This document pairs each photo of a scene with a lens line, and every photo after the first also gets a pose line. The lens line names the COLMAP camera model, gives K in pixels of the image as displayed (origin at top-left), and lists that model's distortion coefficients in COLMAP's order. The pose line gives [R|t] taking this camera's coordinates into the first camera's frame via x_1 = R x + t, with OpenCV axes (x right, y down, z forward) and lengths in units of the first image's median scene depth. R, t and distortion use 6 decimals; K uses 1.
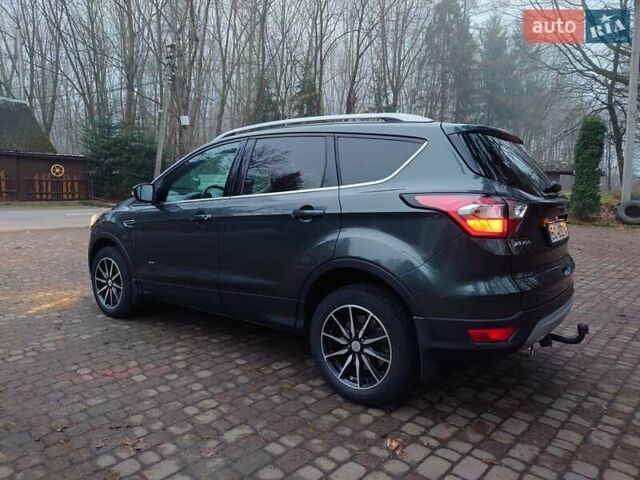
lens RADIAL K [[459.6, 0, 317.4], [0, 459.6, 238.0], [0, 0, 1]] dist [-0.002987, 0.007070]
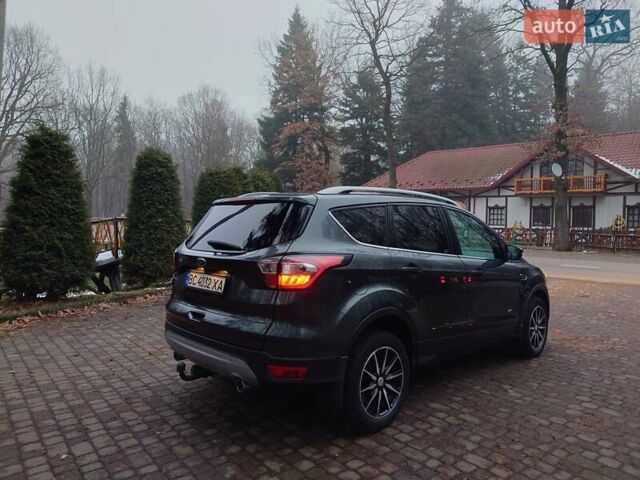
lens RADIAL K [[460.7, 0, 316.2], [0, 460.7, 235.6], [0, 0, 1]] dist [-0.004414, 0.006072]
pose [[-0.148643, 0.005472, -0.988876, 1.599136], [-0.129328, 0.991289, 0.024925, -0.192229], [0.980398, 0.131594, -0.146641, 1.399139]]
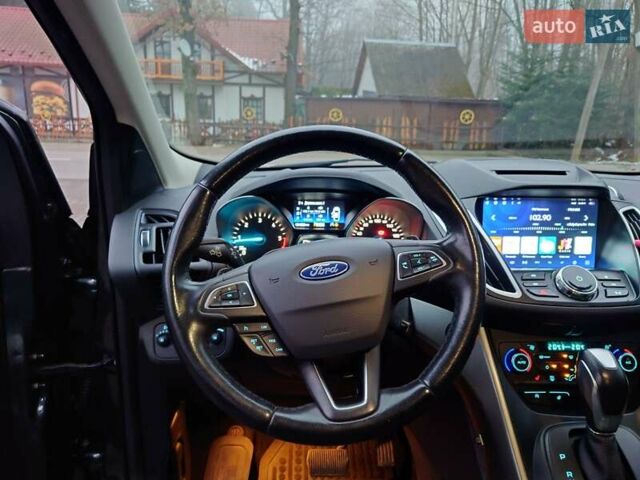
lens RADIAL K [[461.9, 0, 314.9], [0, 461.9, 235.6], [0, 0, 1]] dist [0.006620, 0.000307]
pose [[0.629291, 0.176130, -0.756949, -0.153165], [-0.098353, 0.984199, 0.147241, -0.146887], [0.770921, -0.018209, 0.636670, 1.282777]]
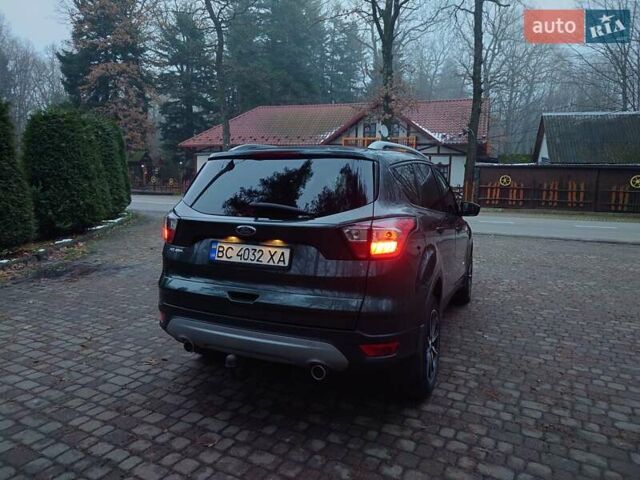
lens RADIAL K [[460.7, 0, 316.2], [0, 460.7, 235.6], [0, 0, 1]] dist [-0.004414, 0.006072]
pose [[0.247460, 0.098290, -0.963900, 1.434077], [-0.124343, 0.989836, 0.069012, -0.132380], [0.960886, 0.102777, 0.257167, 0.864305]]
